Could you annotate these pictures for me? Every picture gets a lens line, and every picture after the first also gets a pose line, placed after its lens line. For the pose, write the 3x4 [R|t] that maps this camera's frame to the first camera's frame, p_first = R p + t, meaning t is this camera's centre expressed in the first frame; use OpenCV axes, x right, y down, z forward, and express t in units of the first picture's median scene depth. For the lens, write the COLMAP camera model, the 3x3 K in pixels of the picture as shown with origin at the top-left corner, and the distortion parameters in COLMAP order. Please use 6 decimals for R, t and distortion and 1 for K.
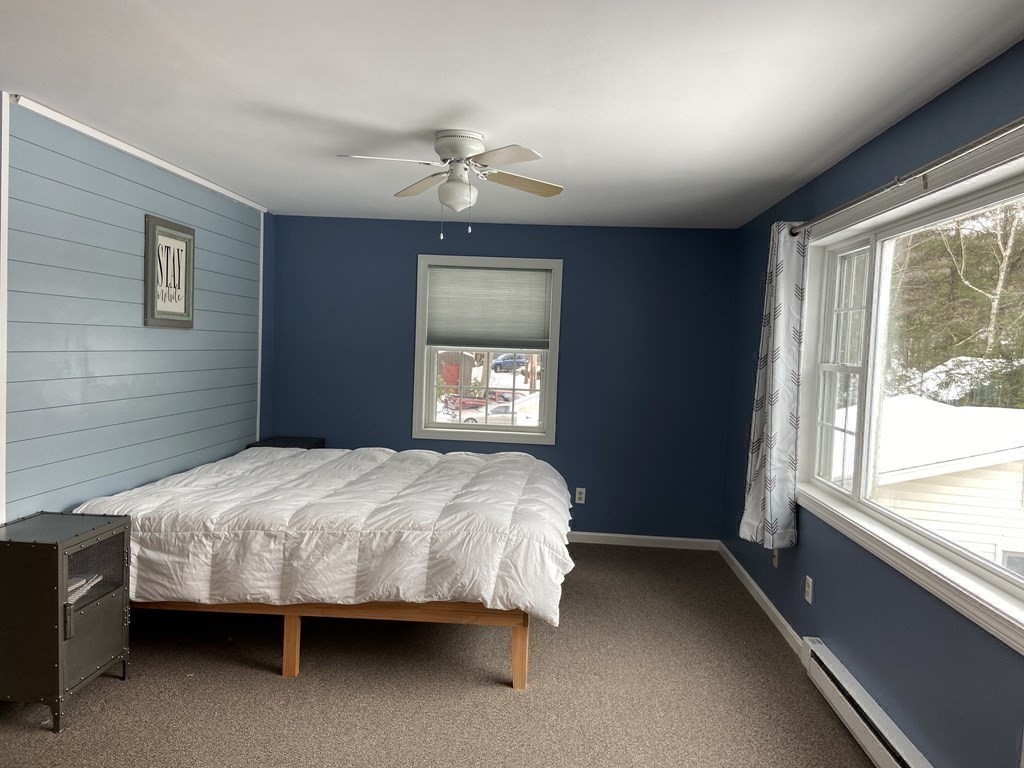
lens RADIAL K [[781.1, 0, 512.0], [0, 781.1, 384.0], [0, 0, 1]] dist [0.077576, -0.000854]
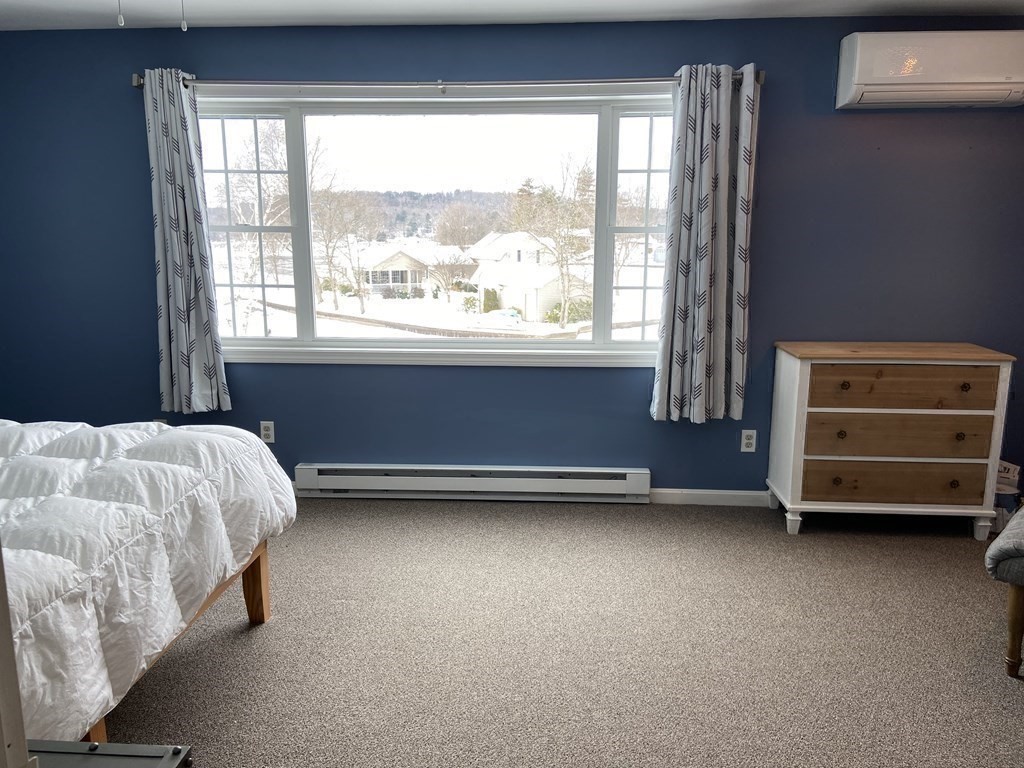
lens RADIAL K [[781.1, 0, 512.0], [0, 781.1, 384.0], [0, 0, 1]] dist [0.077576, -0.000854]
pose [[0.000003, -0.218751, 0.975781, -0.771339], [0.053735, 0.974371, 0.218435, -0.033955], [-0.998555, 0.052433, 0.011758, 0.716680]]
